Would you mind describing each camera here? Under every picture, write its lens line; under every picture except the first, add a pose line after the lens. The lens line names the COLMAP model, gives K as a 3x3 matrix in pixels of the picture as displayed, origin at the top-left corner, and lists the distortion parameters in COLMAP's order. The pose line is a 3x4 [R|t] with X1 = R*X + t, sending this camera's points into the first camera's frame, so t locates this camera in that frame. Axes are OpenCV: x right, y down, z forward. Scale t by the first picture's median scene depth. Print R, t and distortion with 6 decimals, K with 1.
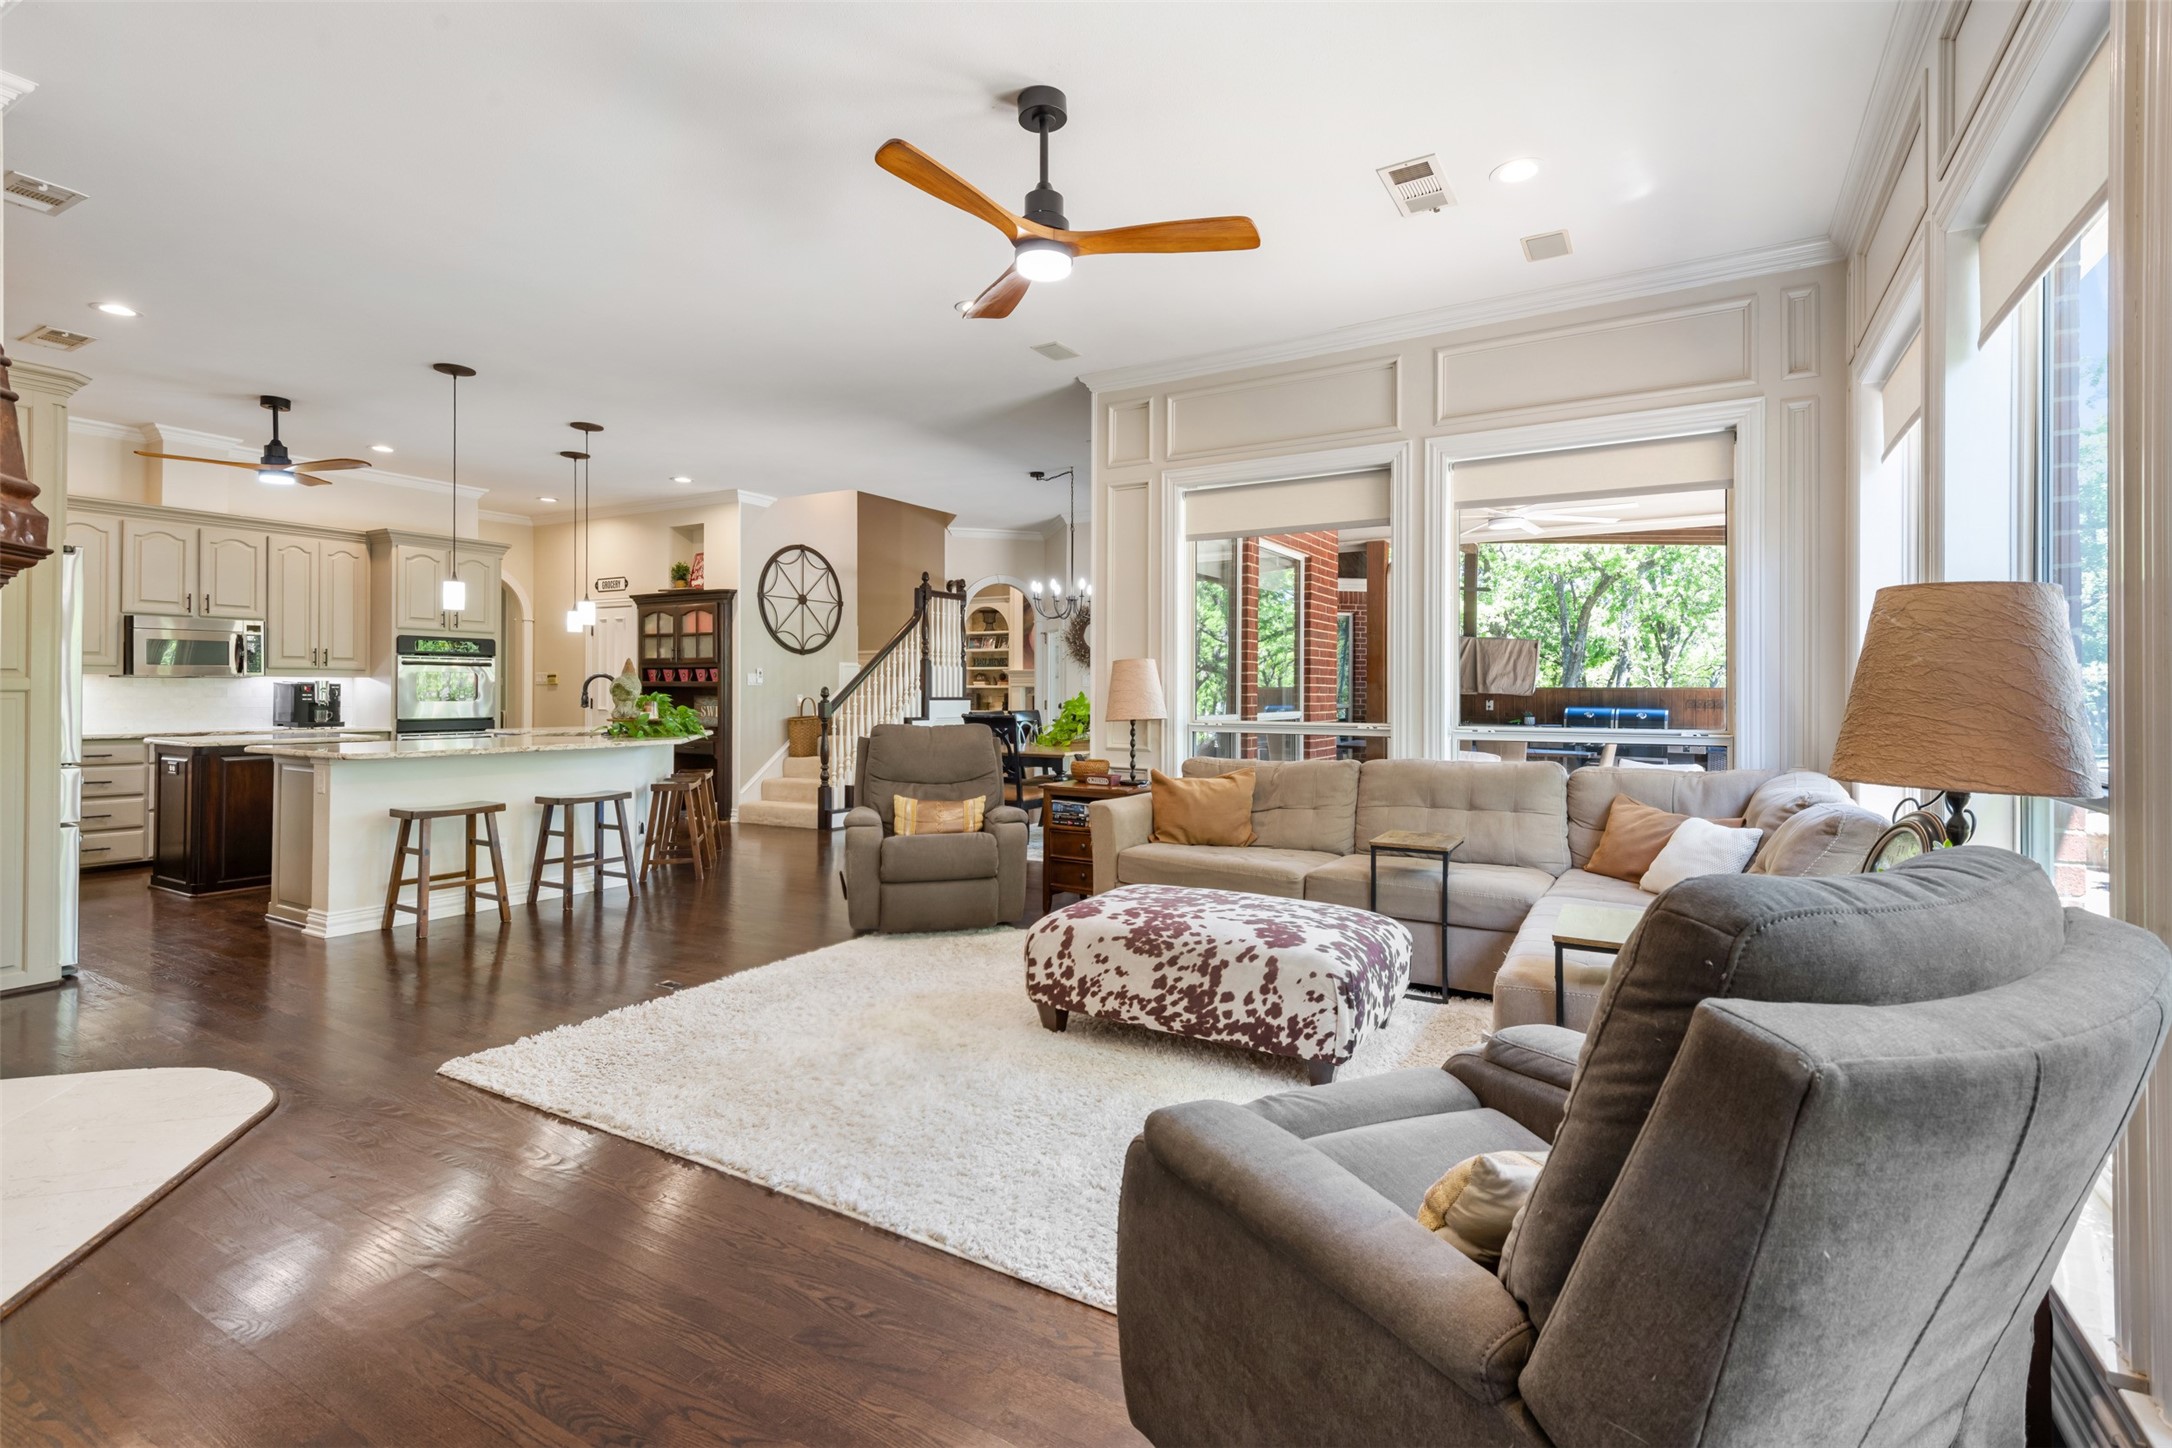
lens RADIAL K [[987.4, 0, 1085.7], [0, 987.4, 696.0], [0, 0, 1]] dist [0.001872, -0.000176]
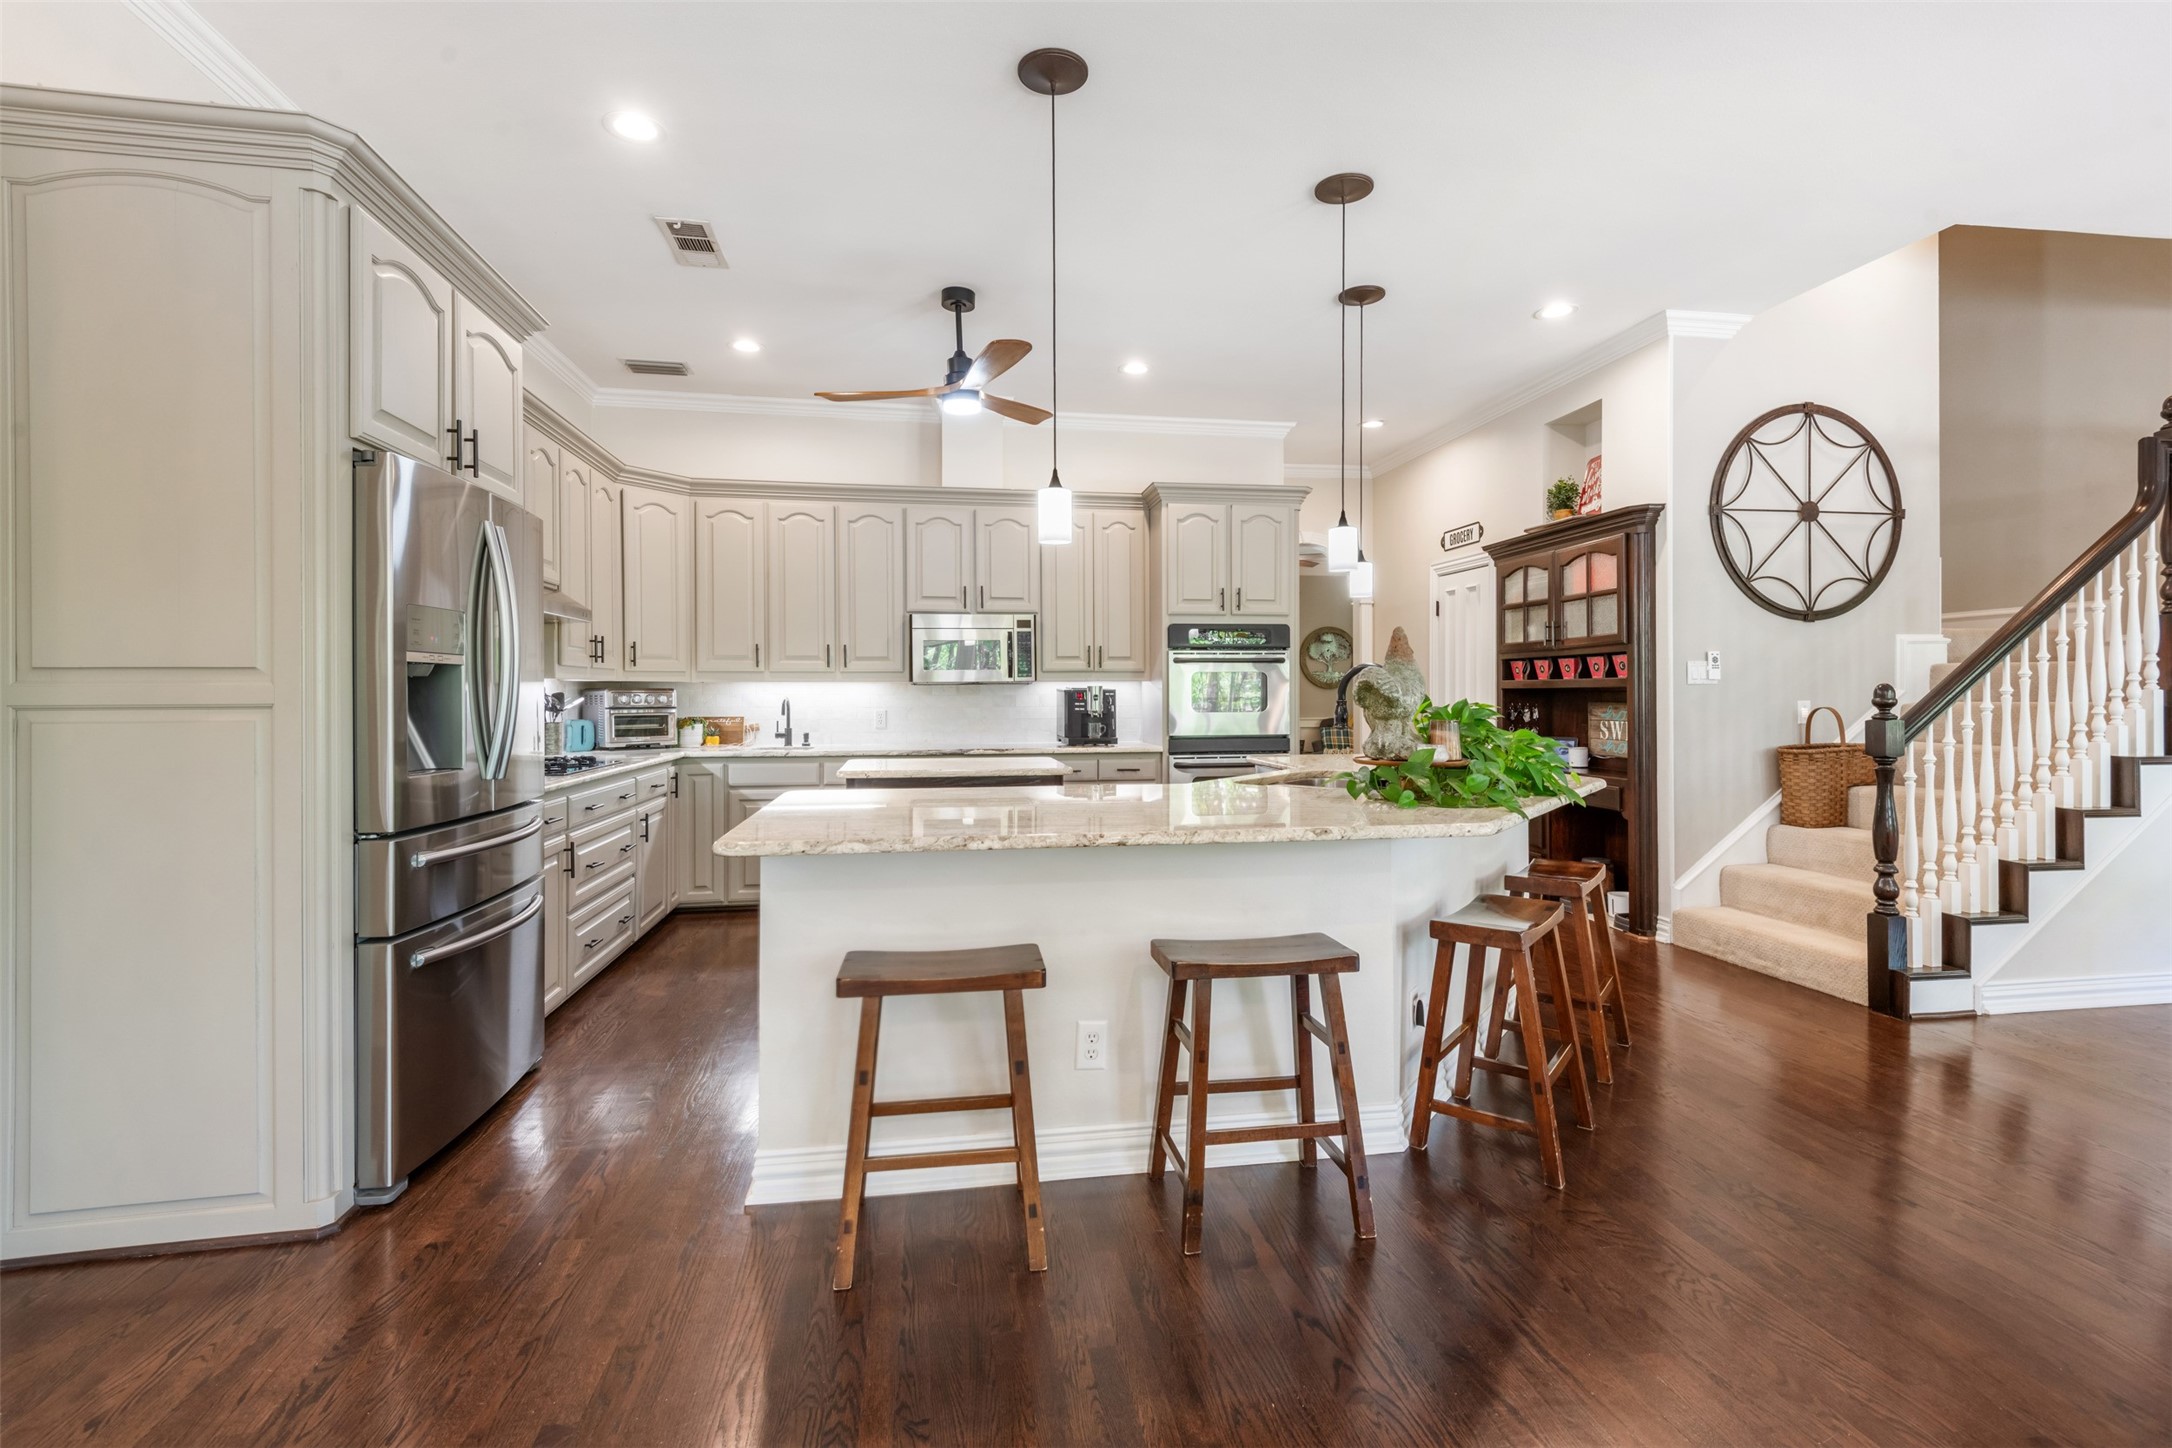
lens RADIAL K [[987.4, 0, 1085.7], [0, 987.4, 696.0], [0, 0, 1]] dist [0.001872, -0.000176]
pose [[0.638902, -0.006733, -0.769258, -0.144117], [0.003384, 0.999977, -0.005943, -0.002401], [0.769280, 0.001194, 0.638910, 0.420653]]
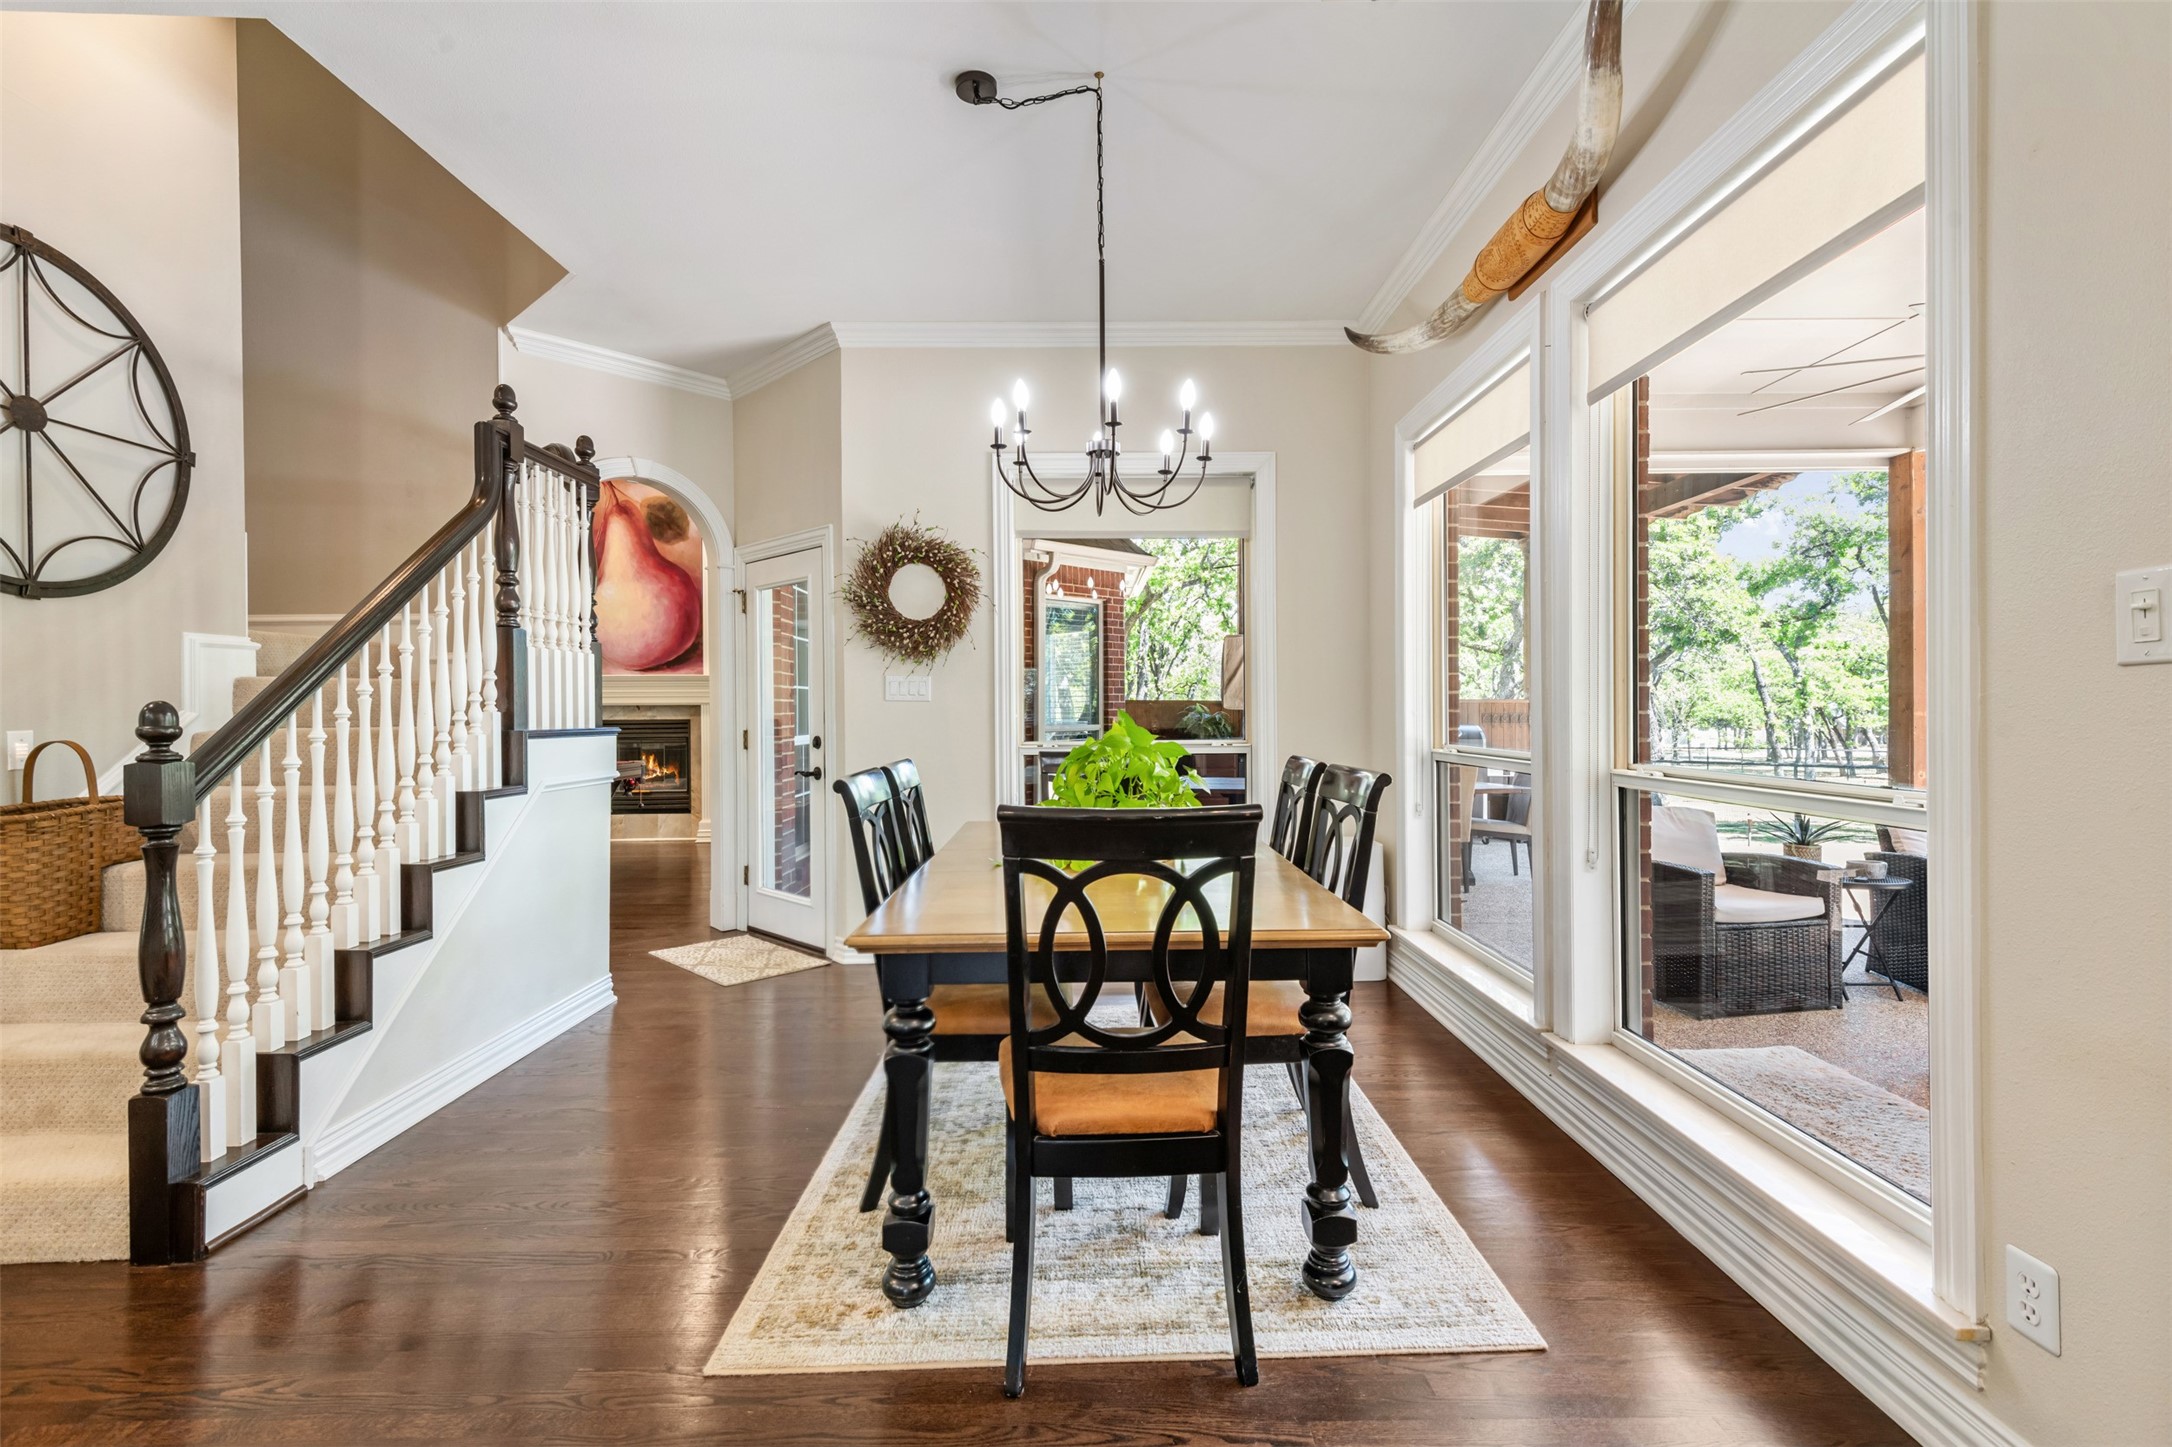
lens RADIAL K [[998.9, 0, 1089.7], [0, 998.9, 715.5], [0, 0, 1]] dist [0.010508, -0.000614]
pose [[0.859242, -0.013021, 0.511404, -0.178006], [0.013002, 0.999909, 0.003615, -0.003268], [-0.511404, 0.003543, 0.859333, 0.608298]]
